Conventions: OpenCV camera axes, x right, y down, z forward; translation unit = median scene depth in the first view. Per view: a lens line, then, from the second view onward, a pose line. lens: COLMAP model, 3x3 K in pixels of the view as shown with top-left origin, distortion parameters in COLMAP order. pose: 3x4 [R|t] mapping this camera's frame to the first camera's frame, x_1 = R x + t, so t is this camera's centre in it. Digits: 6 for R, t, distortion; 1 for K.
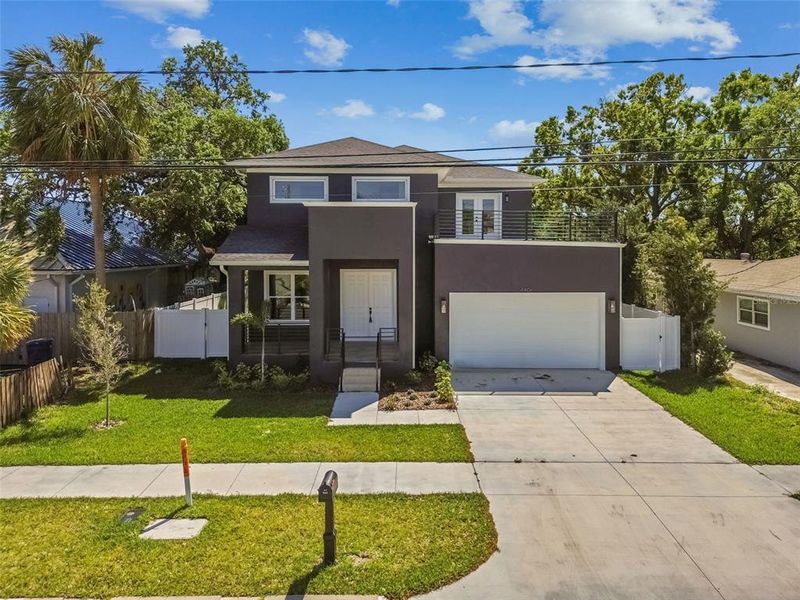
lens RADIAL K [[582.8, 0, 403.3], [0, 582.8, 251.4], [0, 0, 1]] dist [0.045251, -0.031149]
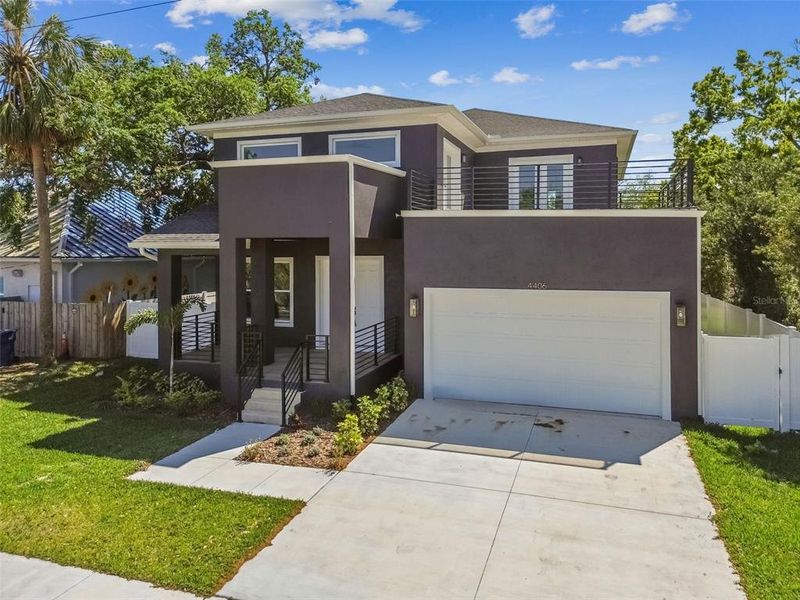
lens RADIAL K [[582.8, 0, 403.3], [0, 582.8, 251.4], [0, 0, 1]] dist [0.045251, -0.031149]
pose [[0.946482, -0.001599, -0.322751, 0.279973], [0.000695, 0.999996, -0.002917, 0.029439], [0.322755, 0.002537, 0.946479, 0.335392]]
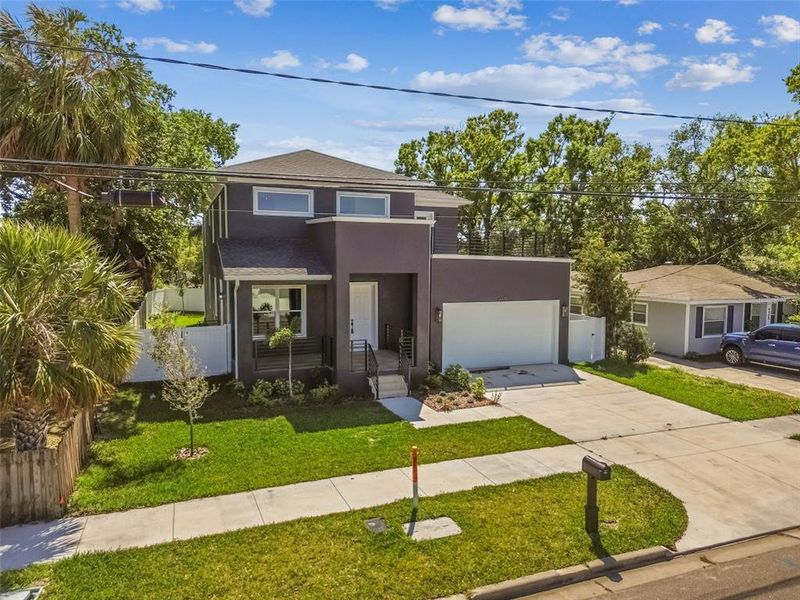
lens RADIAL K [[562.4, 0, 400.0], [0, 562.4, 300.0], [0, 0, 1]] dist [0.044480, -0.036352]
pose [[0.930002, -0.021968, 0.366897, -0.384513], [-0.001907, 0.997910, 0.064584, -0.003816], [-0.367549, -0.060763, 0.928017, 0.046905]]
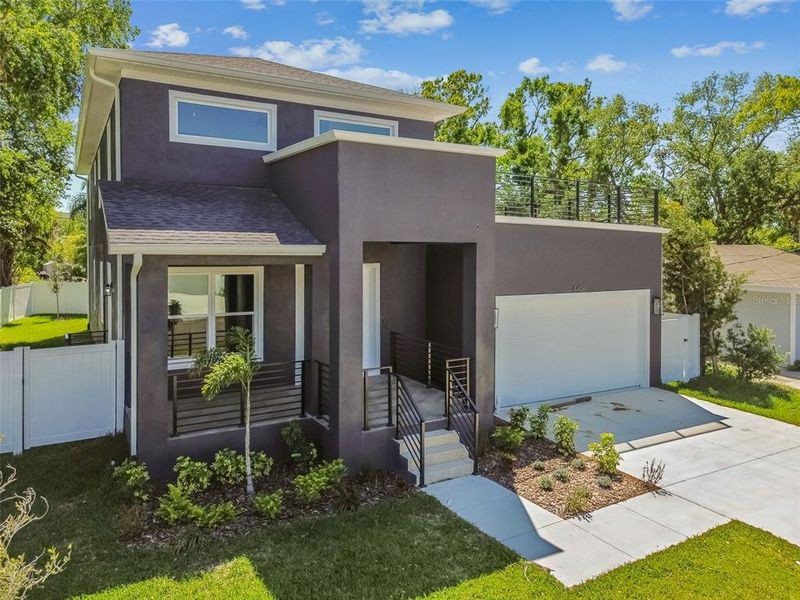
lens RADIAL K [[585.5, 0, 398.1], [0, 585.5, 258.9], [0, 0, 1]] dist [0.014527, -0.003284]
pose [[0.870249, -0.002869, 0.492603, -0.343900], [0.002101, 0.999996, 0.002112, 0.026253], [-0.492607, -0.000803, 0.870251, 0.477081]]
